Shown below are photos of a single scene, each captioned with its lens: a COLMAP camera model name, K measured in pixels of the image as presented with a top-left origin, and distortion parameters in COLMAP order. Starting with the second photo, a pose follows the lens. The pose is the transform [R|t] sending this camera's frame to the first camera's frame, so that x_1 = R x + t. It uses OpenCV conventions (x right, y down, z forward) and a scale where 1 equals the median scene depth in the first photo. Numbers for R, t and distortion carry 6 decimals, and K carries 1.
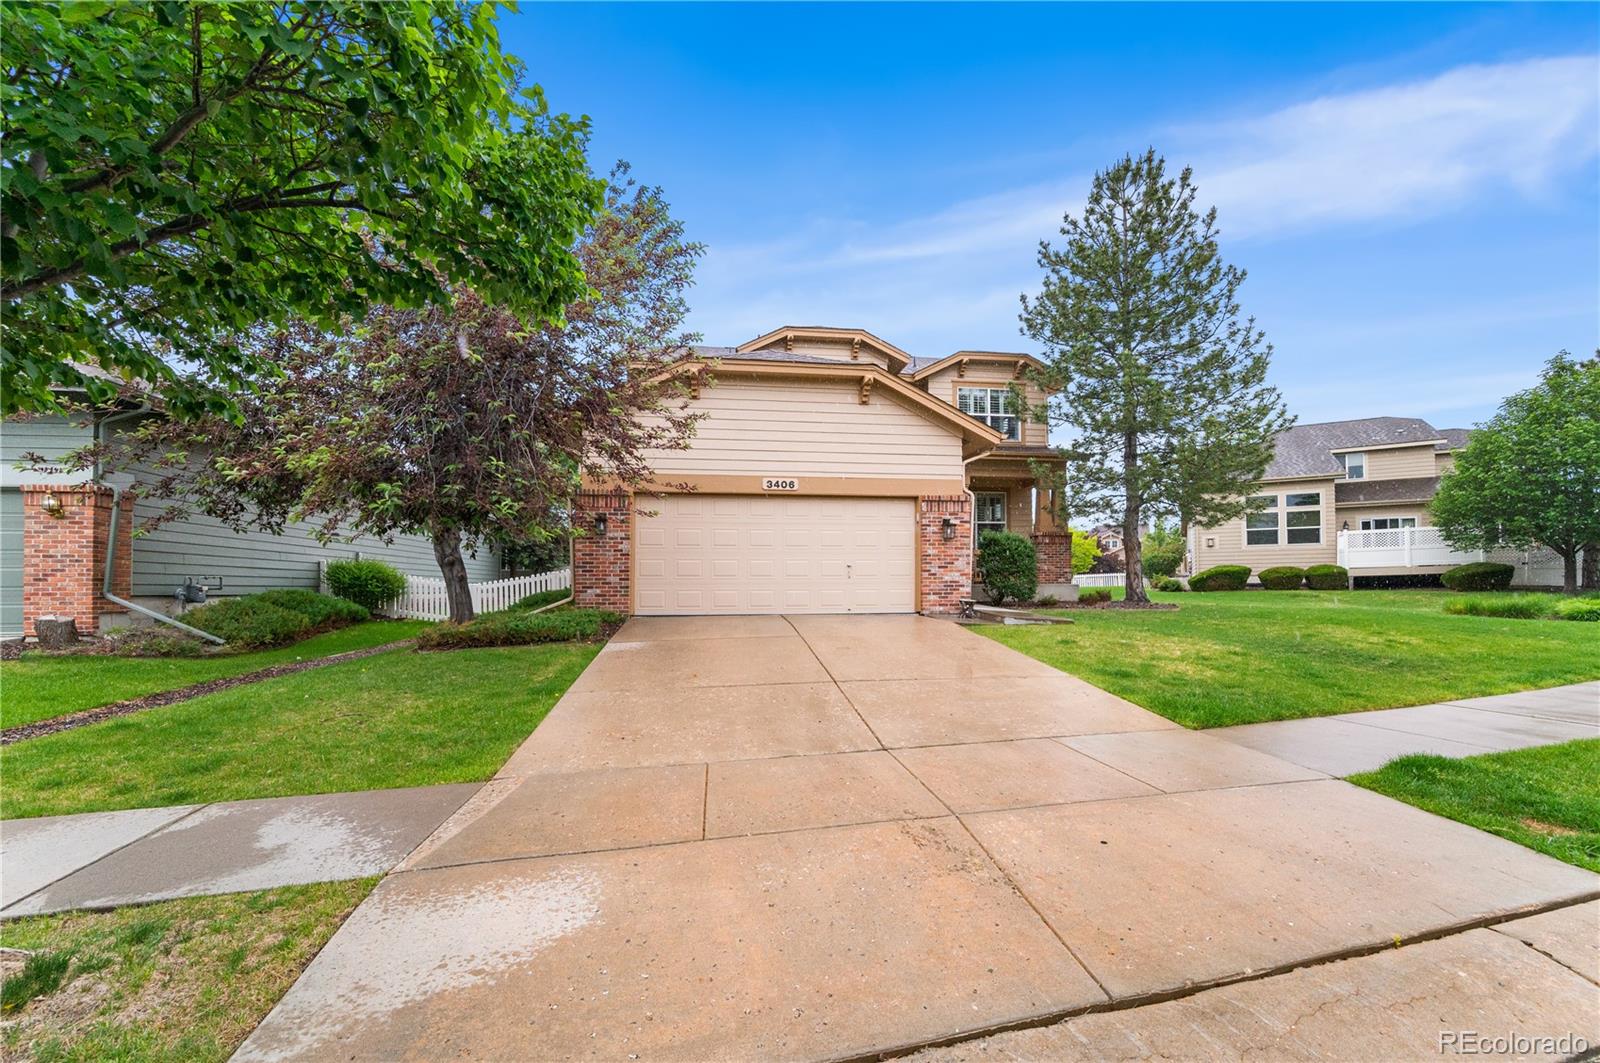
lens RADIAL K [[626.0, 0, 806.6], [0, 626.0, 553.6], [0, 0, 1]] dist [0.003048, 0.000169]
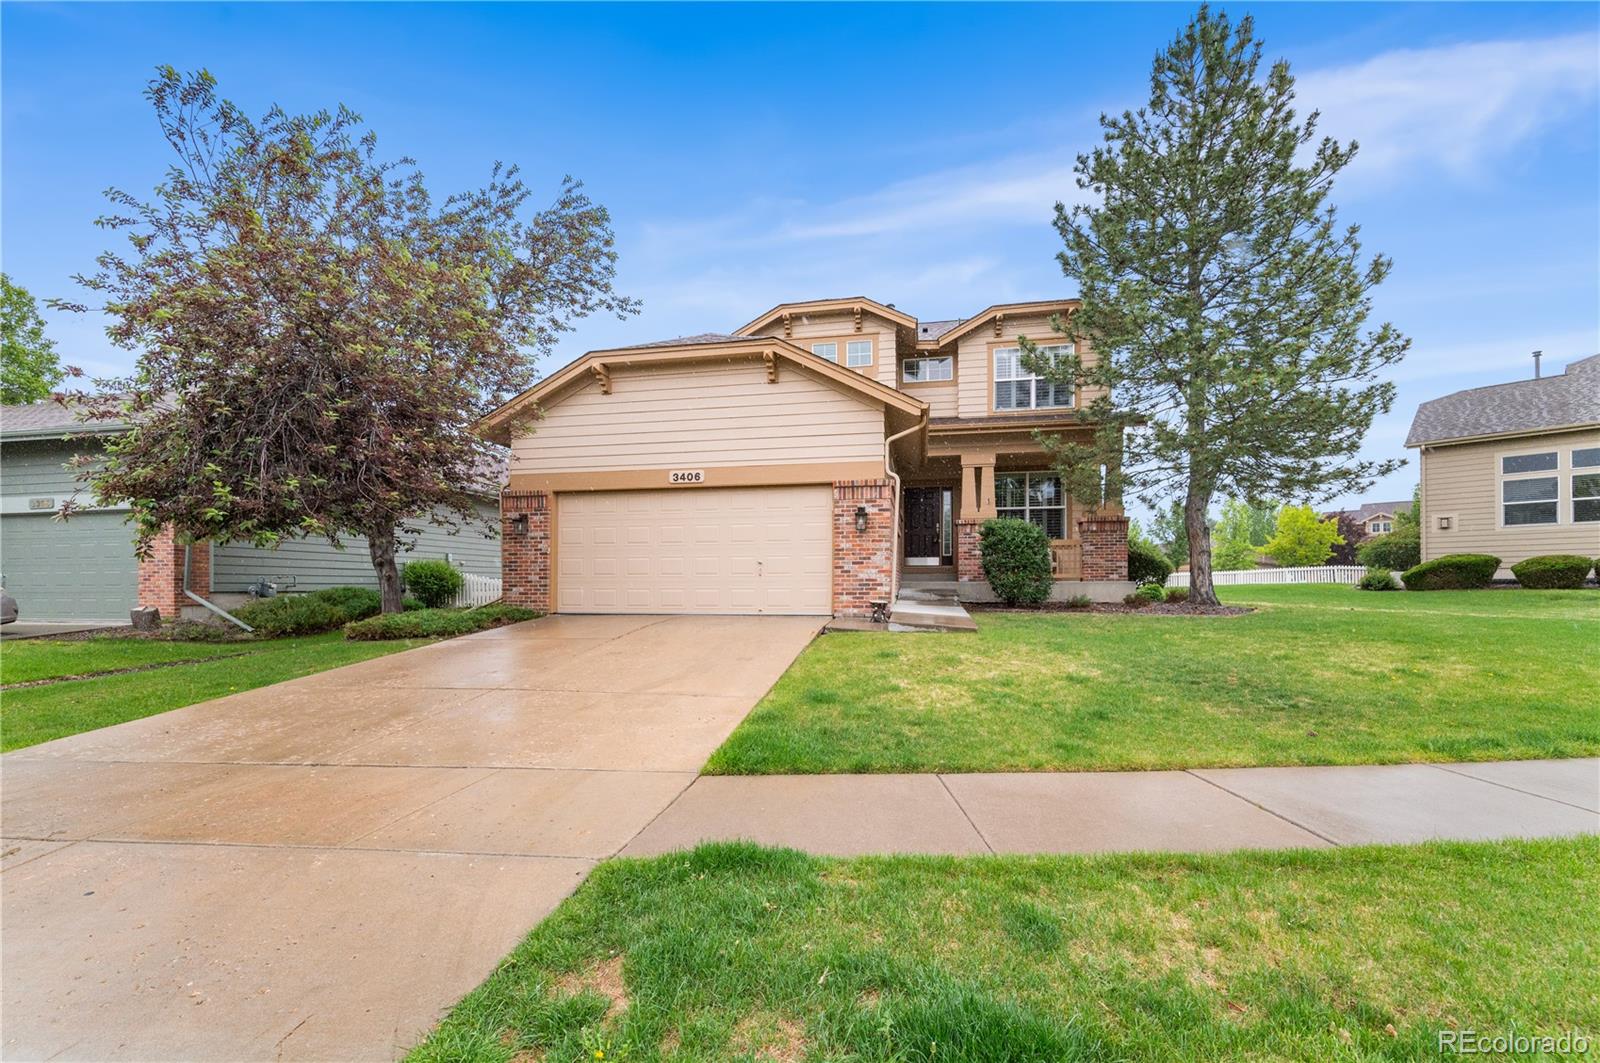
lens RADIAL K [[651.5, 0, 799.3], [0, 651.5, 563.7], [0, 0, 1]] dist [0.000747, 0.000066]
pose [[0.949970, -0.008991, -0.312213, 0.418599], [0.016594, 0.999627, 0.021703, 0.001692], [0.311901, -0.025798, 0.949764, 0.116422]]
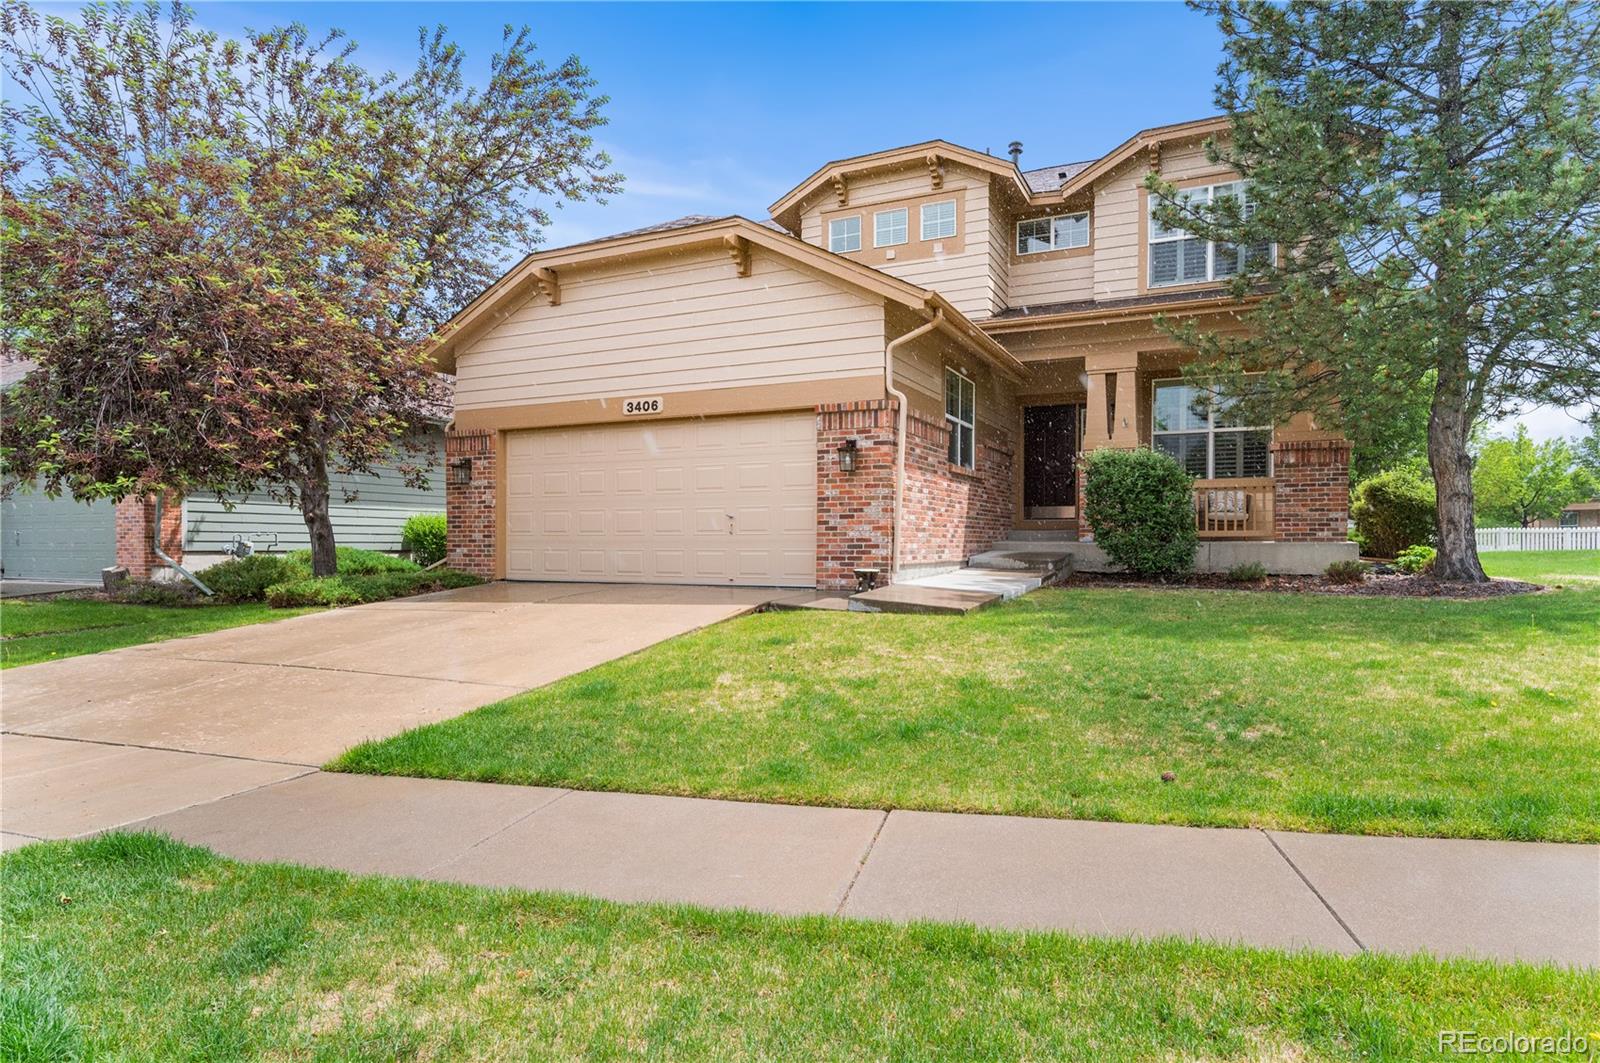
lens RADIAL K [[902.1, 0, 800.0], [0, 902.1, 531.5], [0, 0, 1]] dist [-0.004734, -0.000915]
pose [[0.837398, -0.003388, -0.546584, 0.670244], [0.026849, 0.999029, 0.034941, 0.003438], [0.545934, -0.043934, 0.836675, 0.208325]]
